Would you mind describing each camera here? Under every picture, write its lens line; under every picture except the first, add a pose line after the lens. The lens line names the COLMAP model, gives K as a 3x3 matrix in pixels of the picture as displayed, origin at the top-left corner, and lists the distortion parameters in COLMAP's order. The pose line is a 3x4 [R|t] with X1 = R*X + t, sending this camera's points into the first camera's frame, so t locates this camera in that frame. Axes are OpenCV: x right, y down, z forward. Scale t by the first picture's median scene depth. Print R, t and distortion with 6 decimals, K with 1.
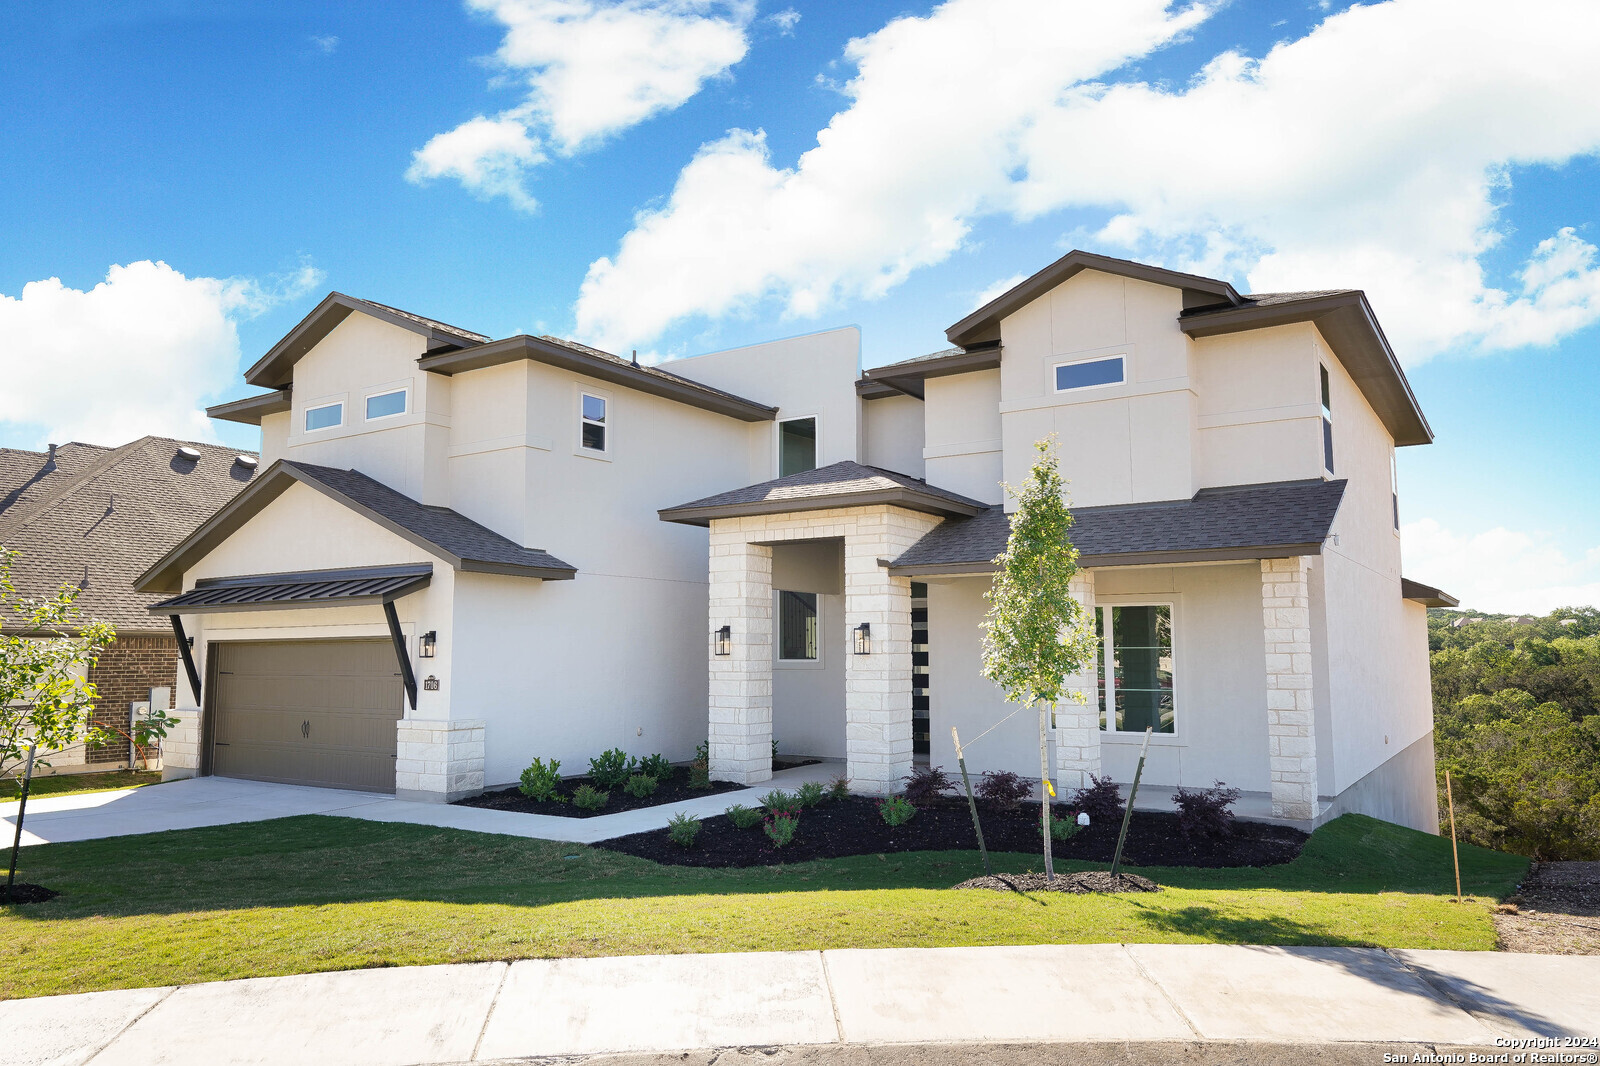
lens RADIAL K [[1036.0, 0, 802.6], [0, 1036.0, 553.1], [0, 0, 1]] dist [-0.007419, -0.000492]
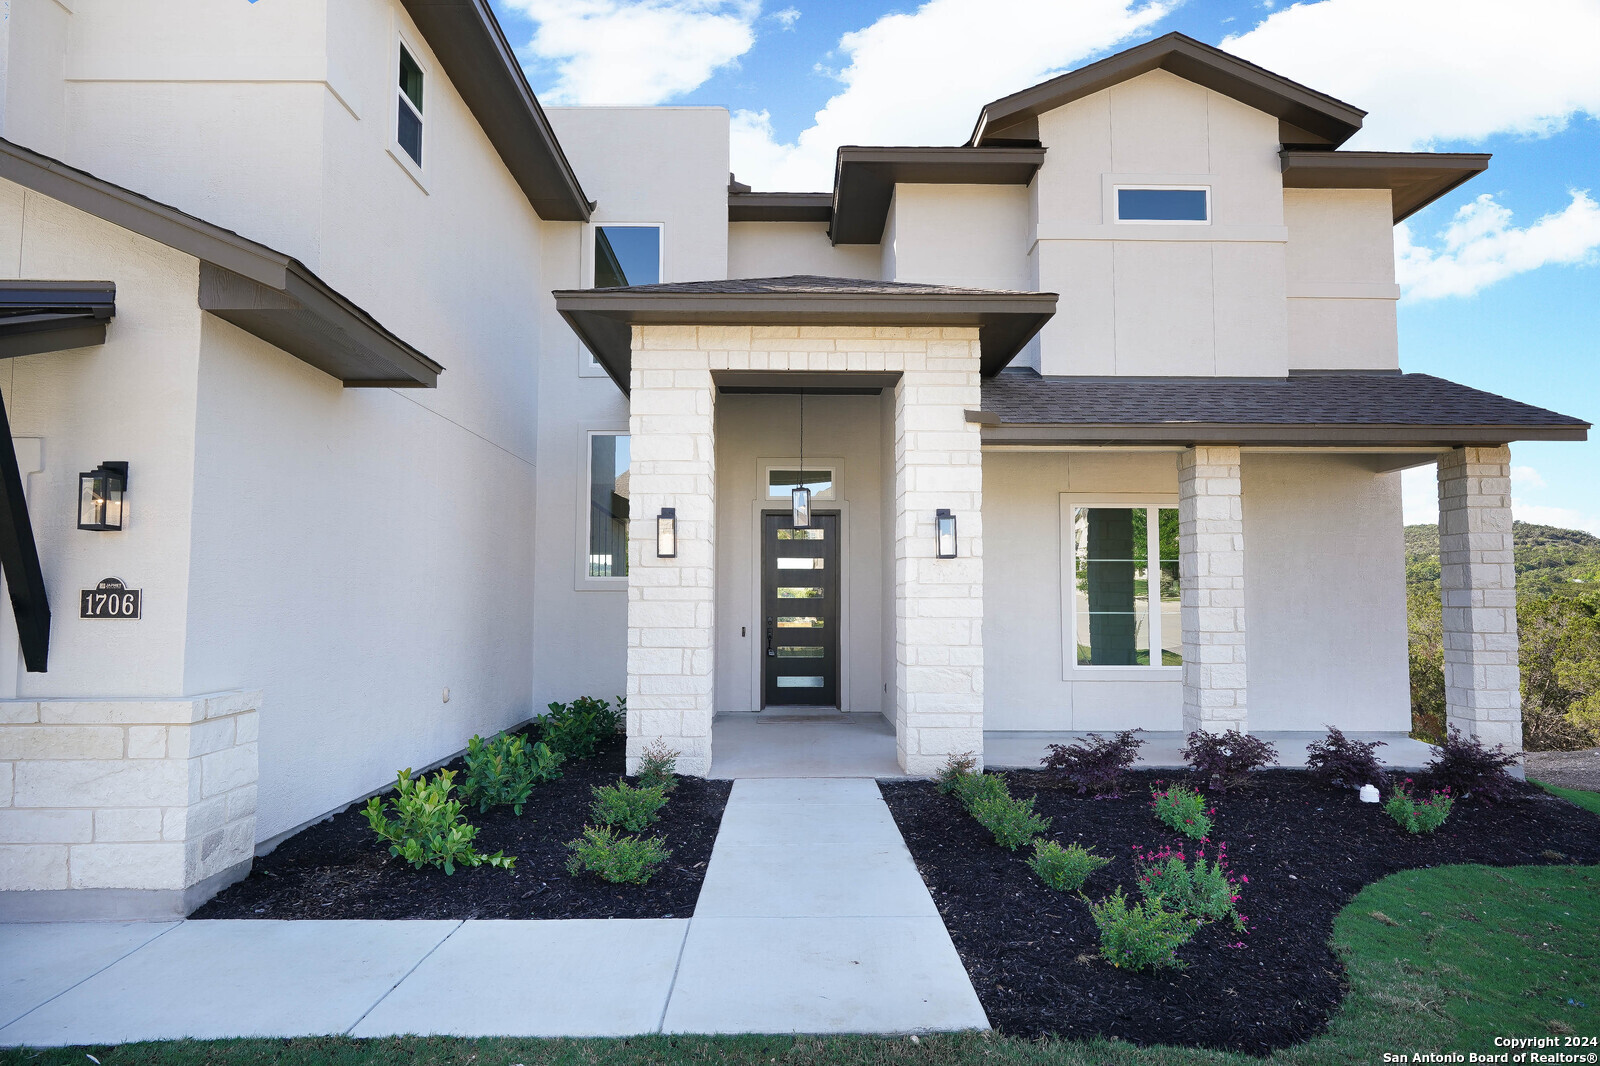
lens RADIAL K [[943.2, 0, 800.0], [0, 943.2, 533.0], [0, 0, 1]] dist [-0.004443, -0.000508]
pose [[0.837537, 0.043933, 0.544612, -0.326005], [-0.059615, 0.998159, 0.011160, 0.080535], [-0.543119, -0.041814, 0.838614, 0.560183]]
